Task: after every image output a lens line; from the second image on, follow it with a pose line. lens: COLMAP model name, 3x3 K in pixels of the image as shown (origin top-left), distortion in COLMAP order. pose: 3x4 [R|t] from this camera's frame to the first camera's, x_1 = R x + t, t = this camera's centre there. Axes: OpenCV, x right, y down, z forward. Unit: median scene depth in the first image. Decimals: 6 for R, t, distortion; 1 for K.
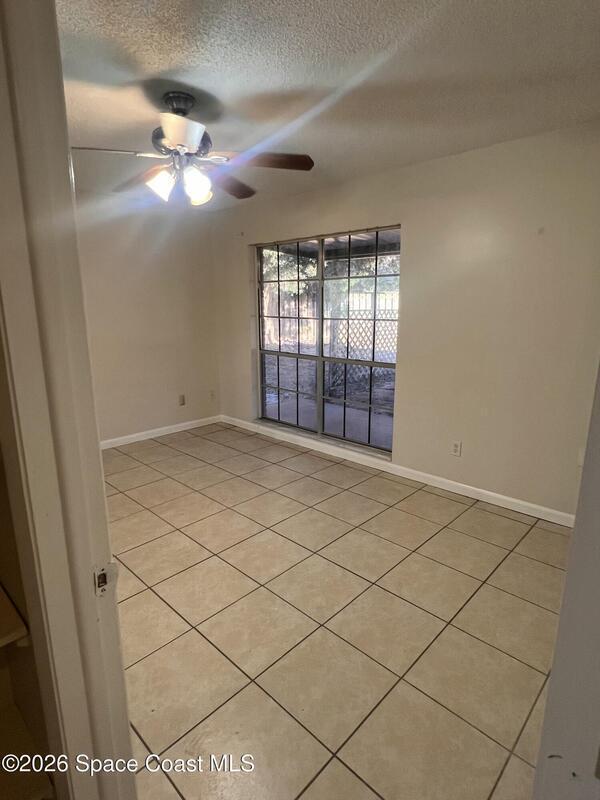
lens RADIAL K [[433.3, 0, 296.9], [0, 433.3, 400.3], [0, 0, 1]] dist [-0.001696, -0.002878]
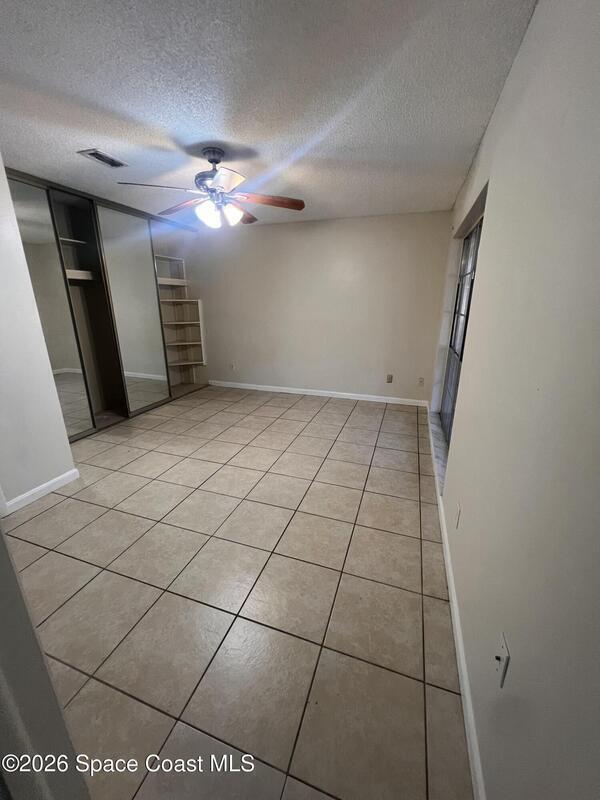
lens RADIAL K [[323.7, 0, 301.7], [0, 323.7, 399.0], [0, 0, 1]] dist [-0.001451, 0.000341]
pose [[0.425355, 0.272828, -0.862924, 0.757844], [-0.210410, 0.957164, 0.198908, -0.129920], [0.880228, 0.096961, 0.464540, 0.619034]]
